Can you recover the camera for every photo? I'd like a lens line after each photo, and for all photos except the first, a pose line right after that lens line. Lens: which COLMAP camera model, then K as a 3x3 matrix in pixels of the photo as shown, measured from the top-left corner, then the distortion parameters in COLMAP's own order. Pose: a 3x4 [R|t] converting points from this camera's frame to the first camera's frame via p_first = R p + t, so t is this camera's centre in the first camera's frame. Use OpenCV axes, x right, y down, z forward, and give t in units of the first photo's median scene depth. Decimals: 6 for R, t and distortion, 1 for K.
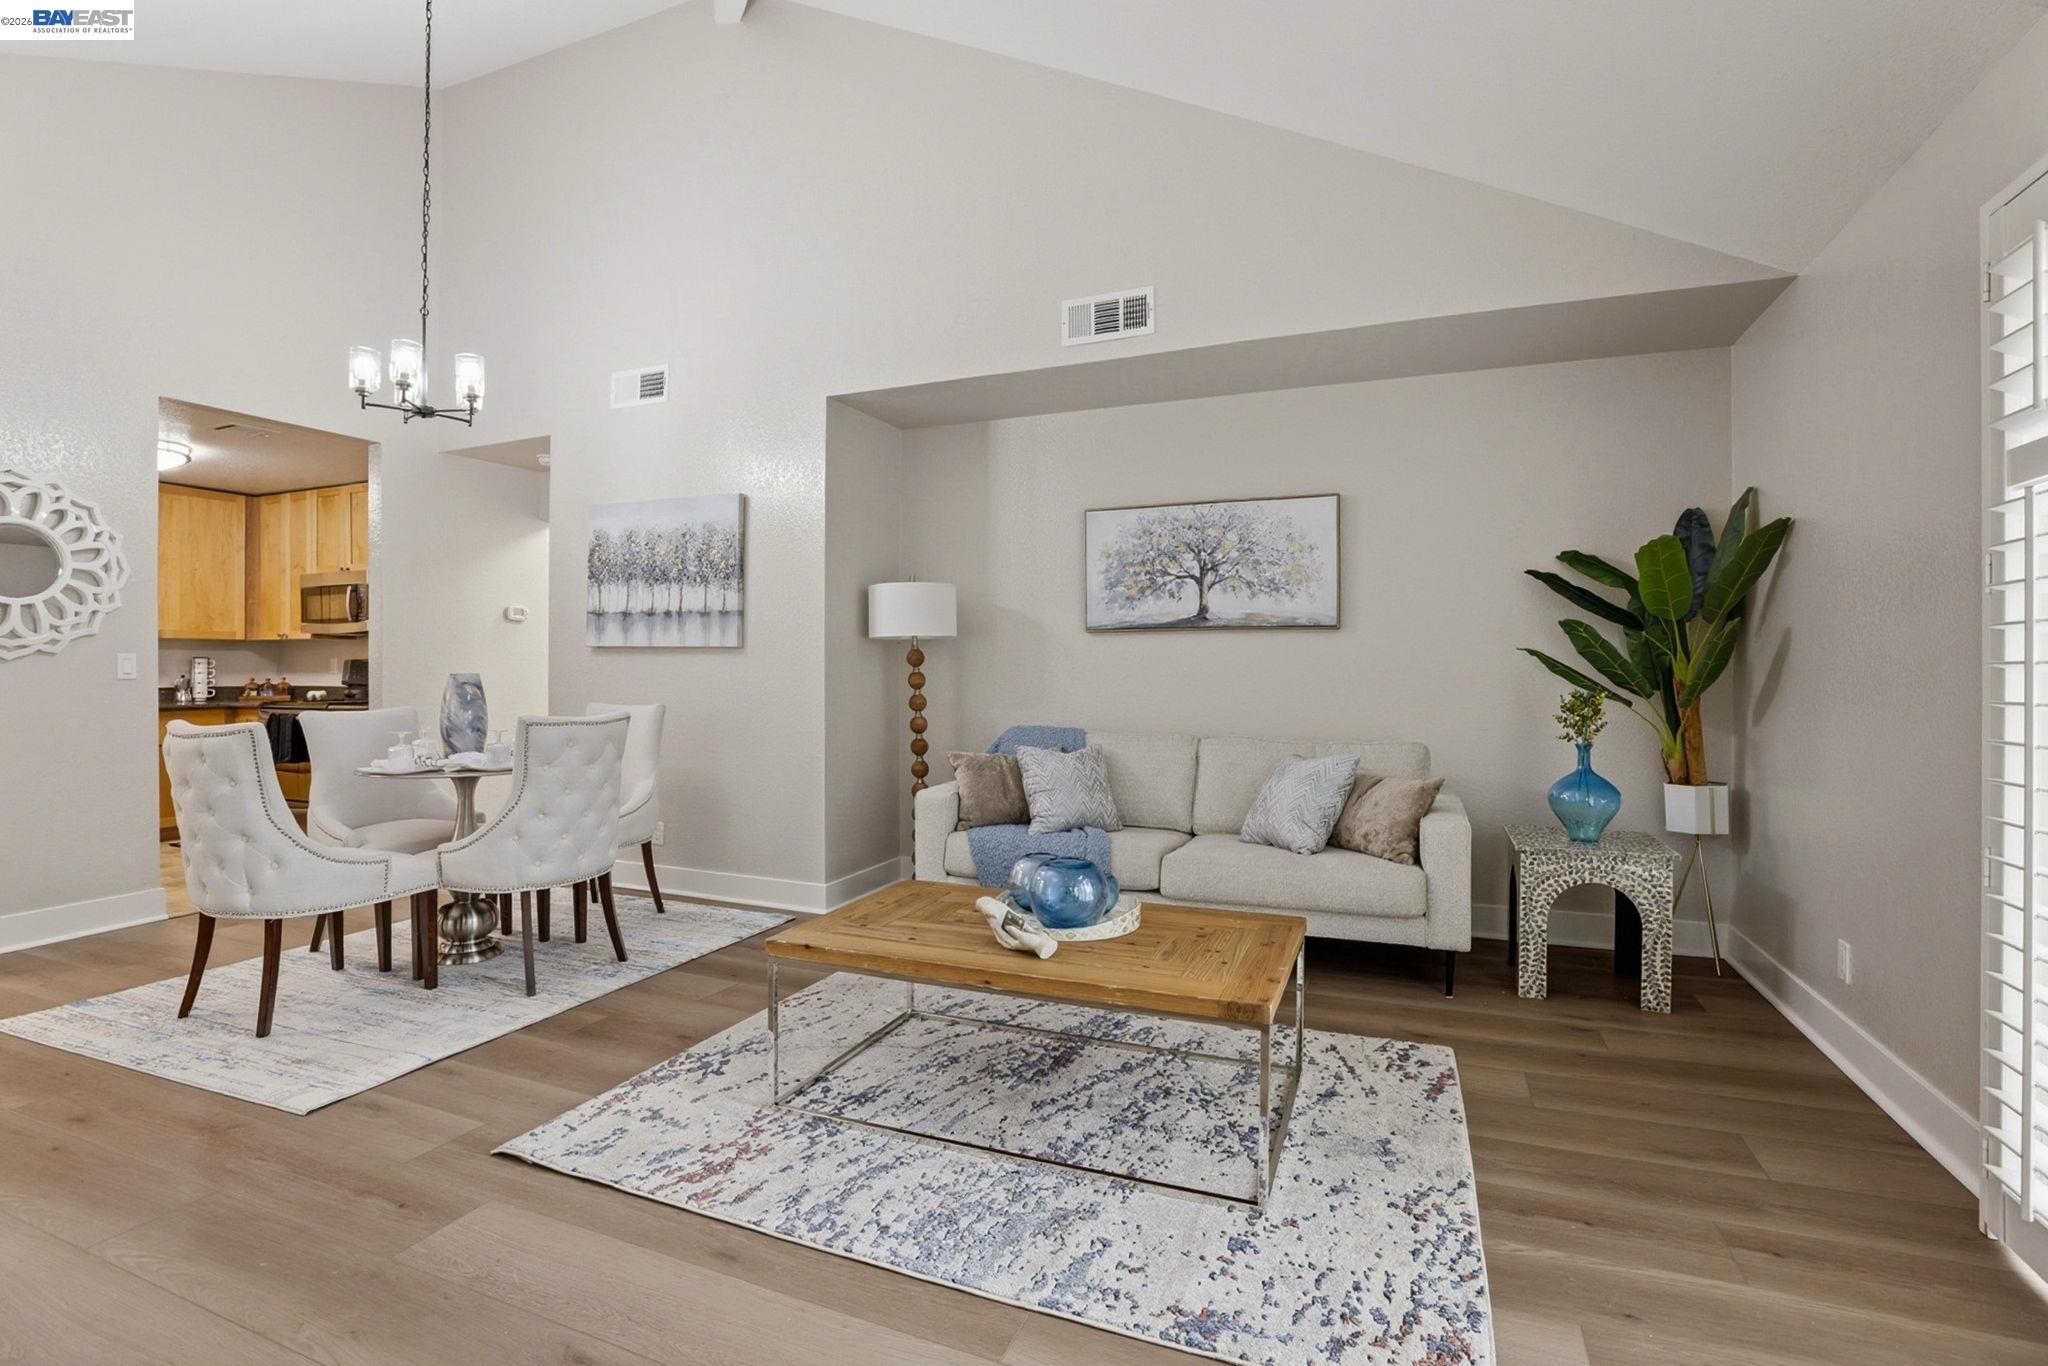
lens RADIAL K [[951.5, 0, 1028.0], [0, 951.5, 674.3], [0, 0, 1]] dist [-0.038270, 0.009843]
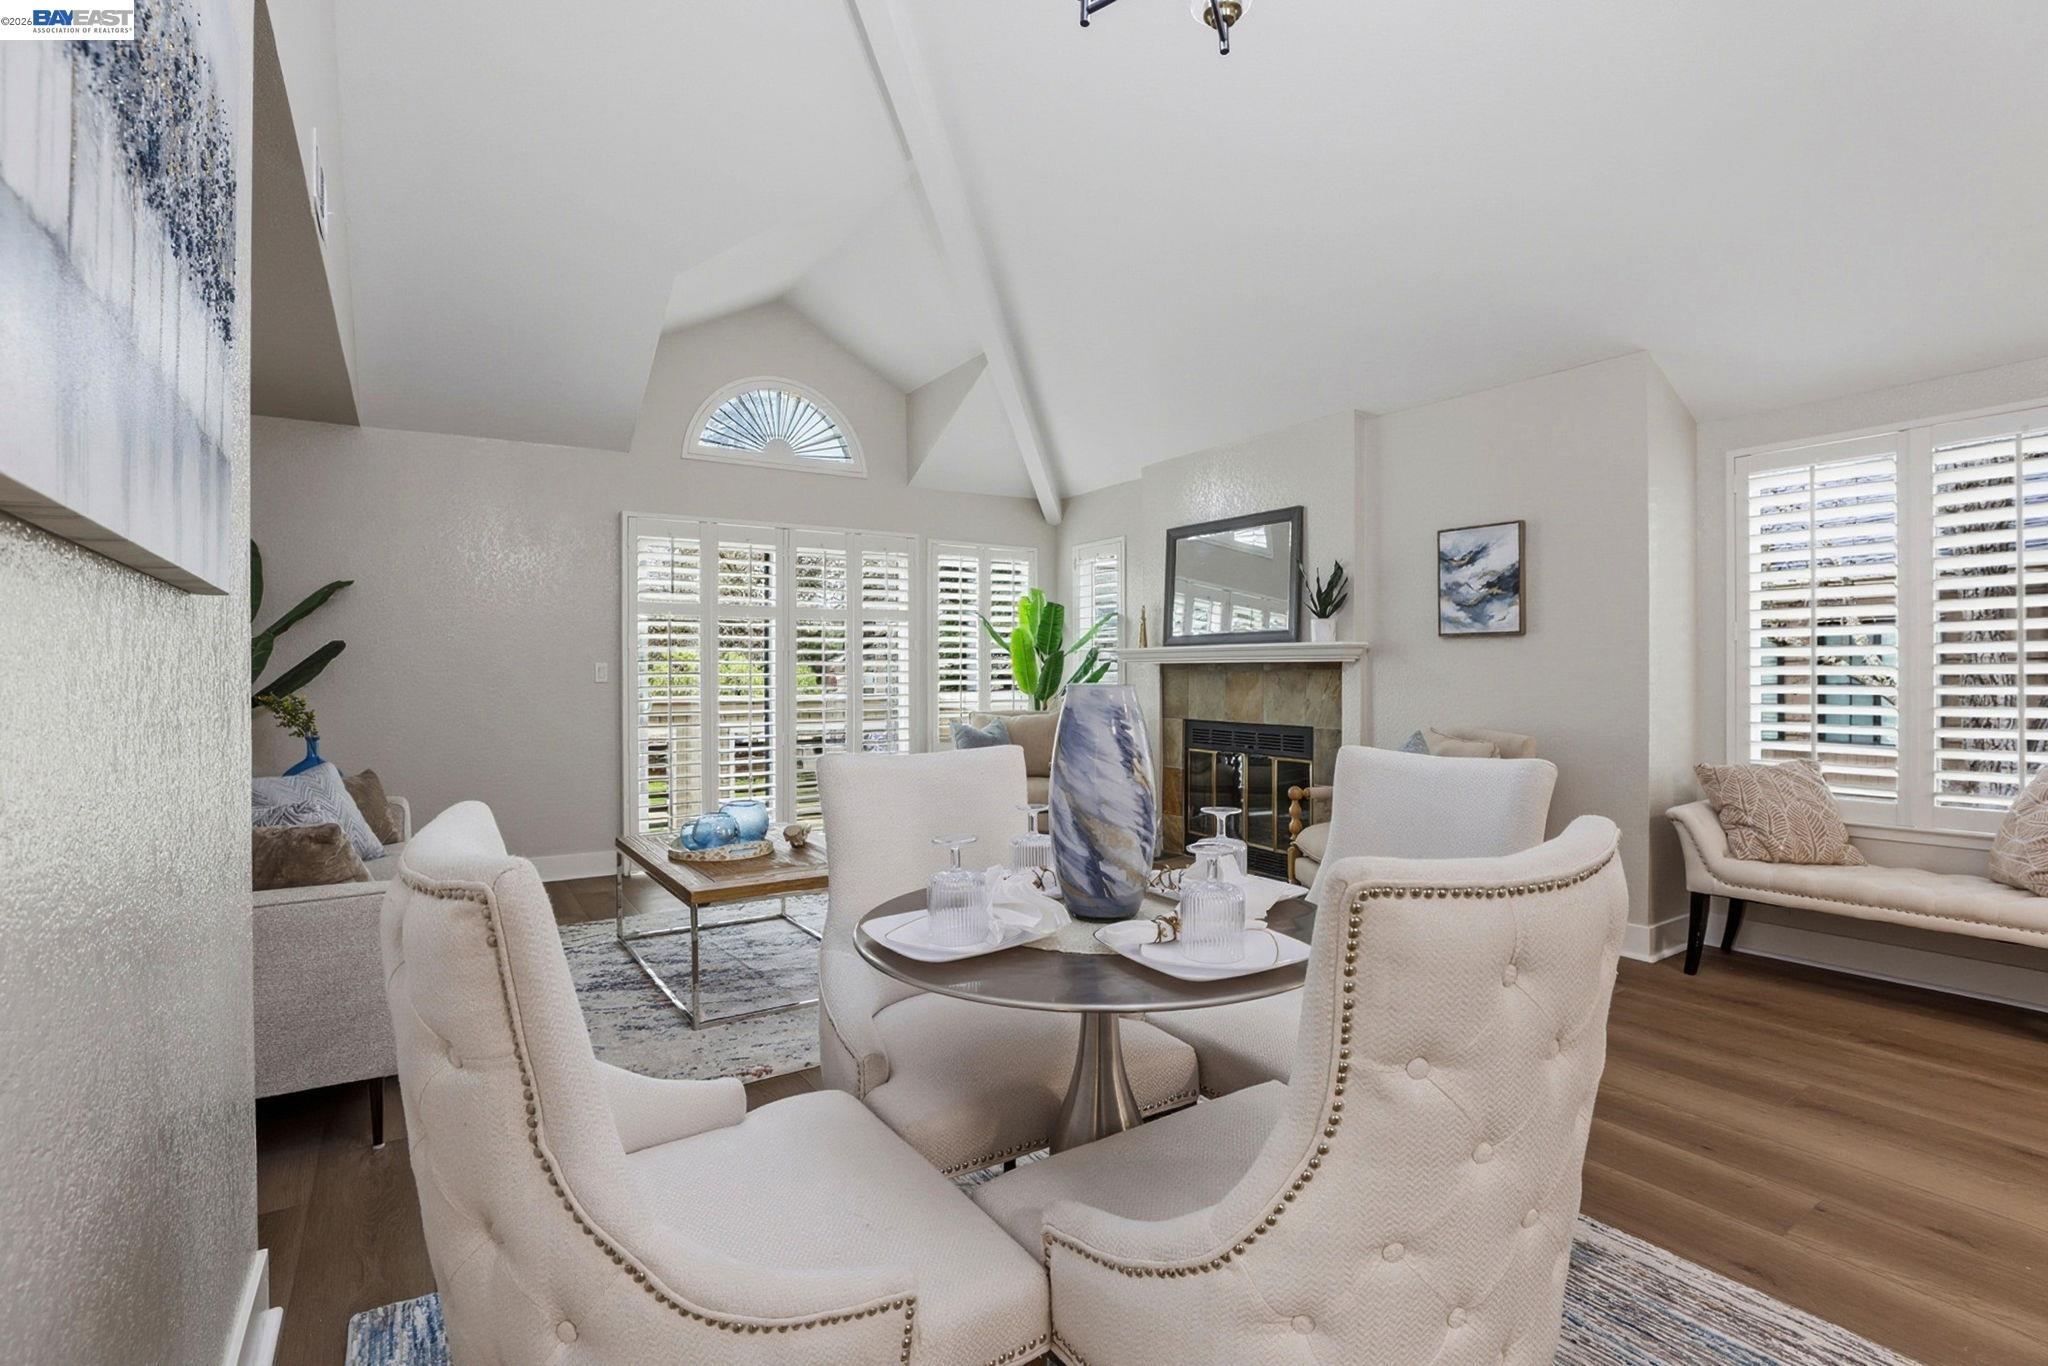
lens RADIAL K [[951.5, 0, 1021.7], [0, 951.5, 679.3], [0, 0, 1]] dist [-0.038270, 0.009843]
pose [[-0.820180, 0.000312, 0.572105, -0.738372], [0.007046, 0.999930, 0.009555, -0.006409], [-0.572061, 0.011867, -0.820125, 1.233968]]
